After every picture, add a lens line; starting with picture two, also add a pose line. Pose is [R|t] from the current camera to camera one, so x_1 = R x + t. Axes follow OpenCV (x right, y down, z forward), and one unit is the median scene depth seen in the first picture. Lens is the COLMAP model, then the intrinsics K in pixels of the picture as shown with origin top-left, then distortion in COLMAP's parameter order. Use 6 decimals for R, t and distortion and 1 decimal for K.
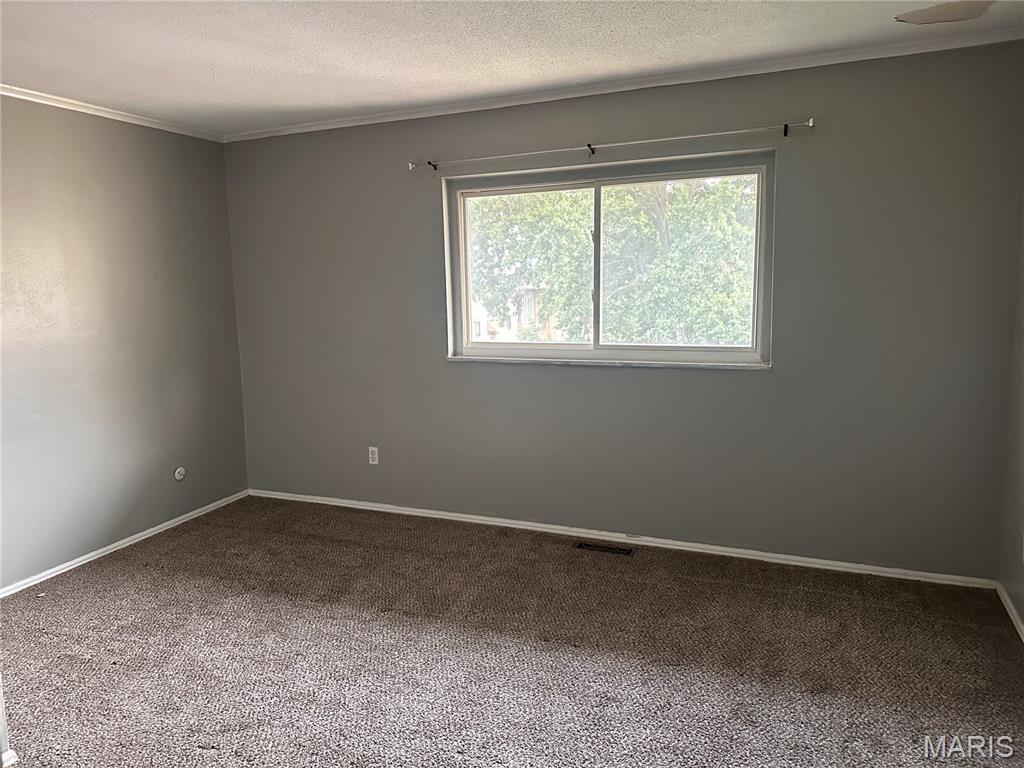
lens RADIAL K [[719.5, 0, 502.8], [0, 719.5, 375.3], [0, 0, 1]] dist [0.078017, -0.098998]
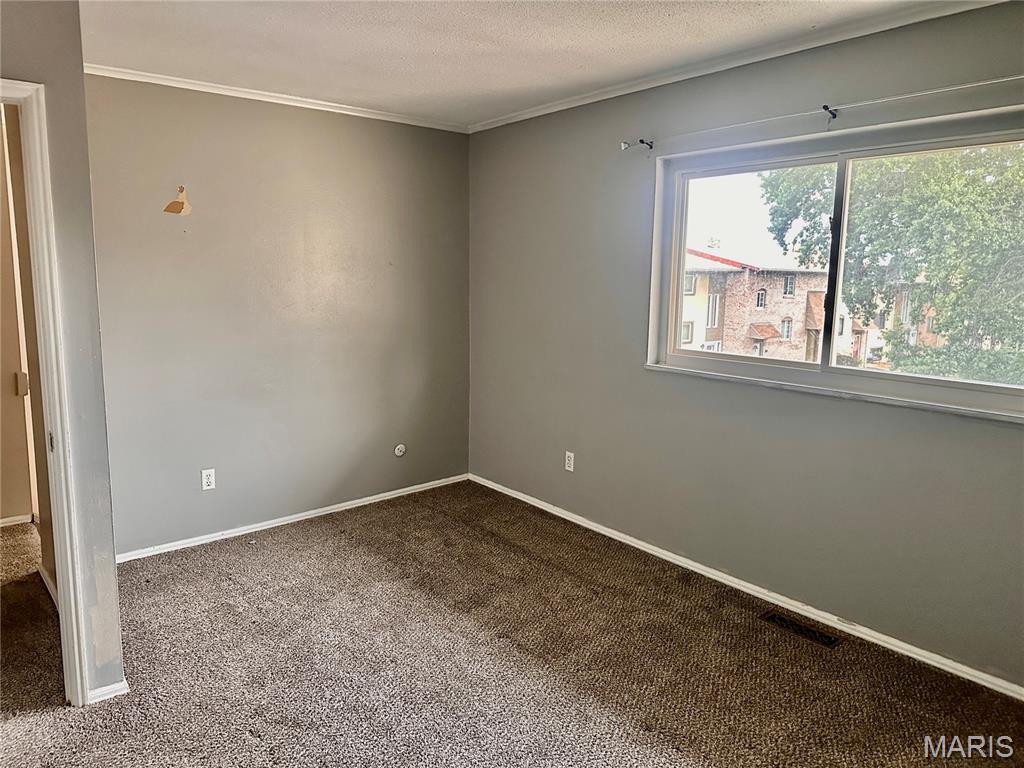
lens RADIAL K [[719.5, 0, 508.1], [0, 719.5, 374.1], [0, 0, 1]] dist [0.078017, -0.098998]
pose [[0.884644, 0.097114, -0.456042, 0.180921], [-0.089703, 0.995246, 0.037928, -0.032242], [0.457558, 0.007356, 0.889150, 0.147548]]
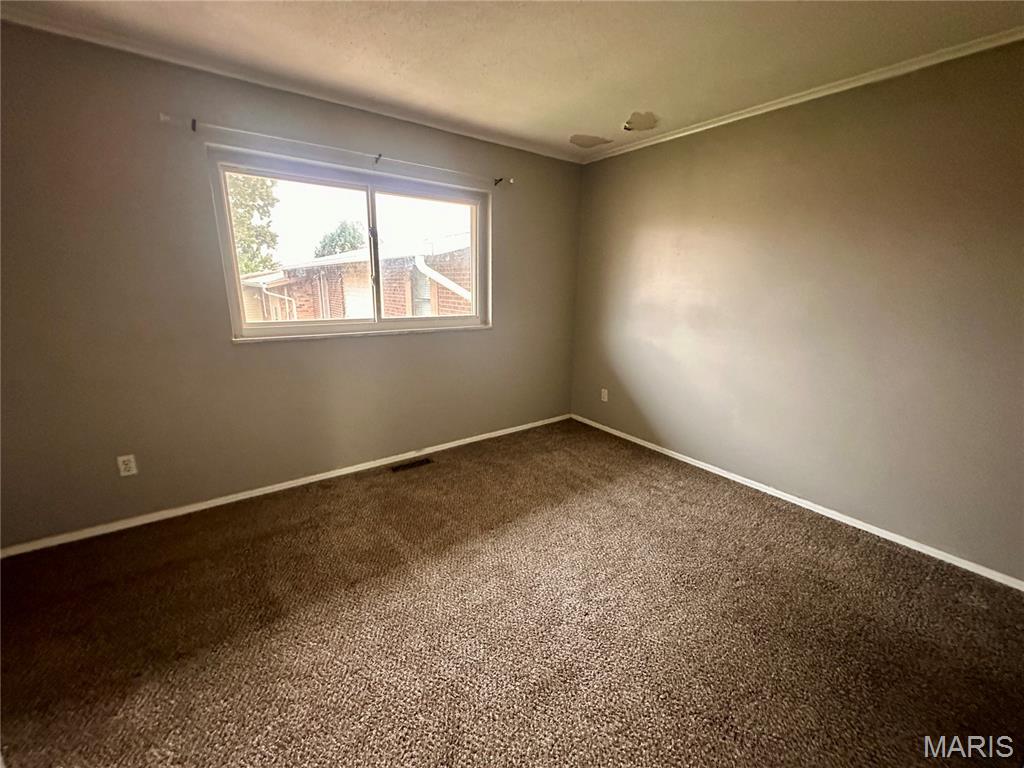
lens RADIAL K [[411.4, 0, 510.2], [0, 411.4, 387.4], [0, 0, 1]] dist [-0.003136, 0.000401]
pose [[0.498080, -0.187371, 0.846645, -0.387626], [0.084421, 0.982215, 0.167709, -0.024945], [-0.863012, -0.012058, 0.505040, 0.406292]]
